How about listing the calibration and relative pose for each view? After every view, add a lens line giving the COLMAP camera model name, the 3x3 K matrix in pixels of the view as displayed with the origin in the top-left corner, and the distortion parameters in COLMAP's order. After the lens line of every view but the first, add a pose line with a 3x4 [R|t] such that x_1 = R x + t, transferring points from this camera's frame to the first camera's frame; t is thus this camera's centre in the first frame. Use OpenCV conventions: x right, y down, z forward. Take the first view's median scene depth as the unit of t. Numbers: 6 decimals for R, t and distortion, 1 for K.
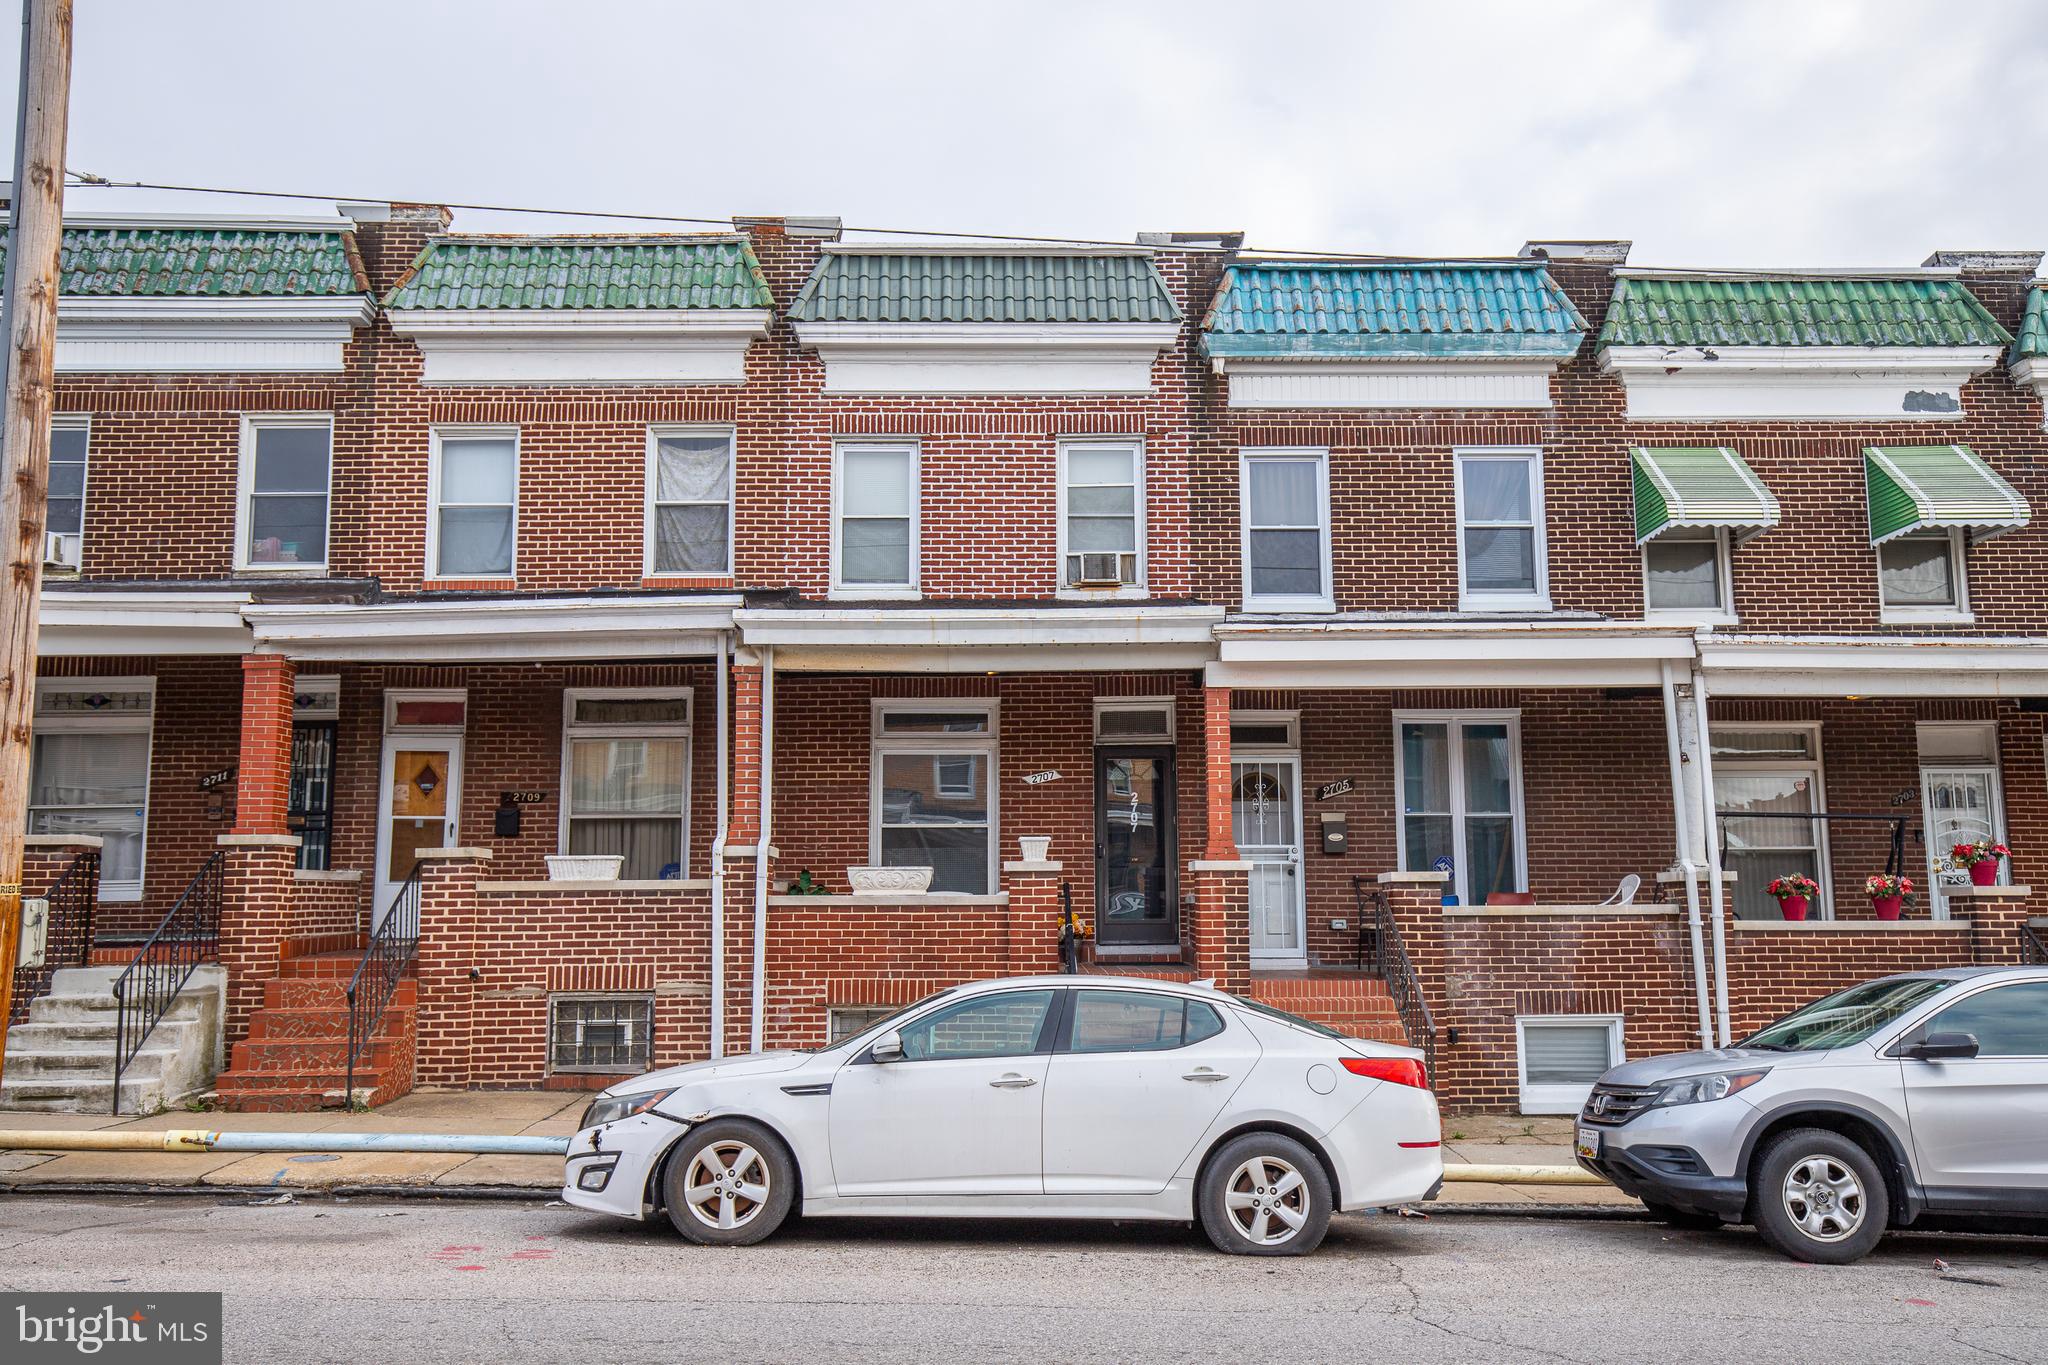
lens RADIAL K [[1637.8, 0, 1024.0], [0, 1637.8, 682.5], [0, 0, 1]] dist [0.021130, 0.002573]
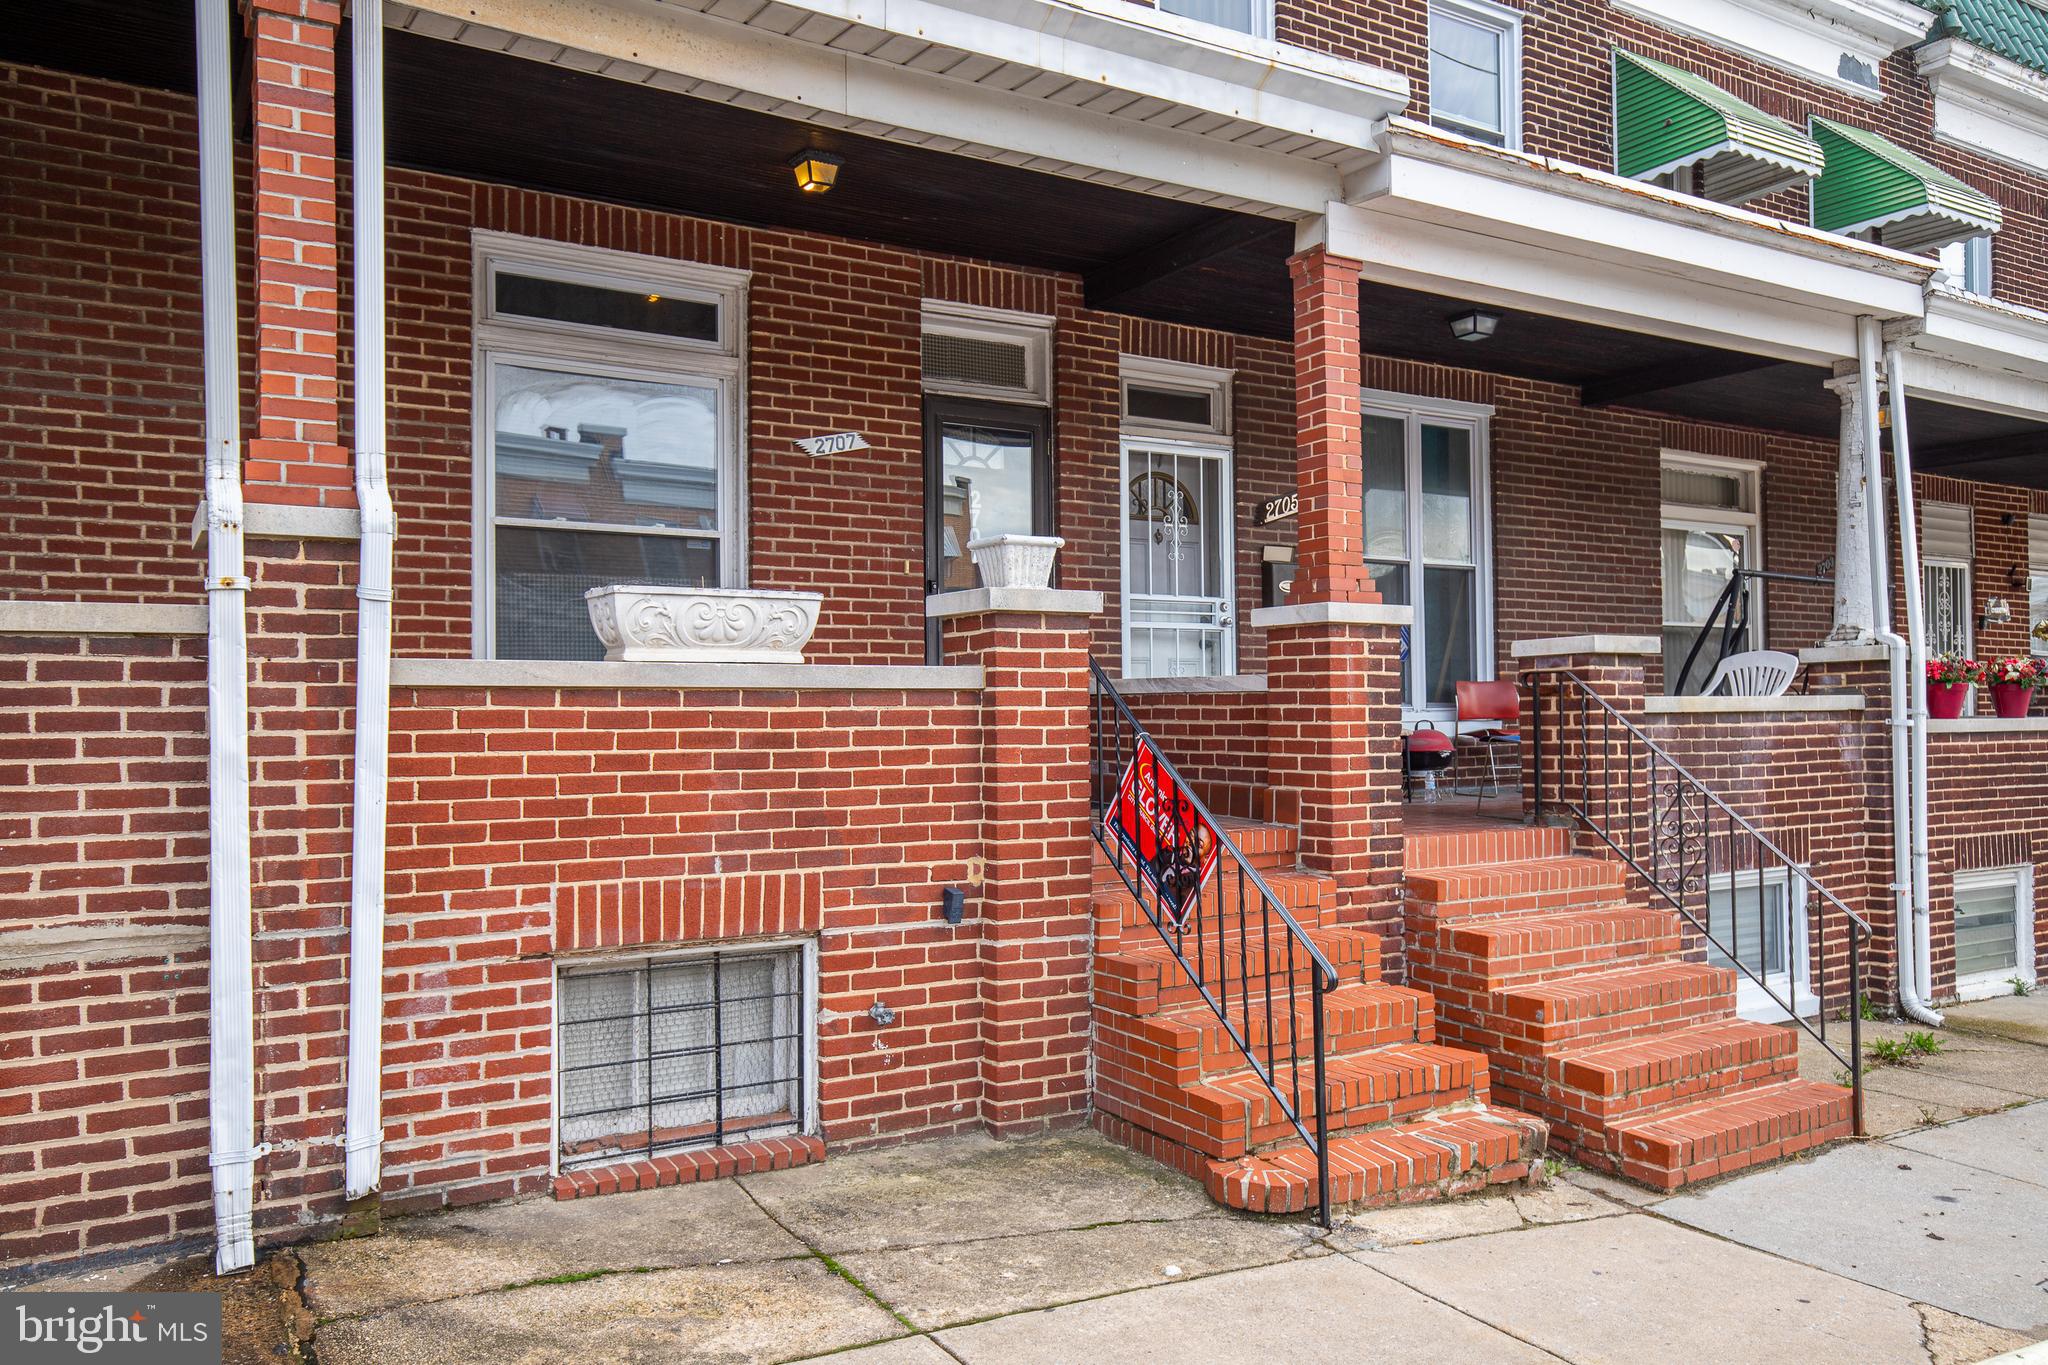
lens RADIAL K [[1513.4, 0, 1024.0], [0, 1513.4, 682.5], [0, 0, 1]] dist [0.009856, 0.008698]
pose [[0.856822, 0.009144, 0.515531, -0.204573], [-0.067038, 0.993331, 0.093800, 0.096279], [-0.511235, -0.114931, 0.851722, 0.658940]]
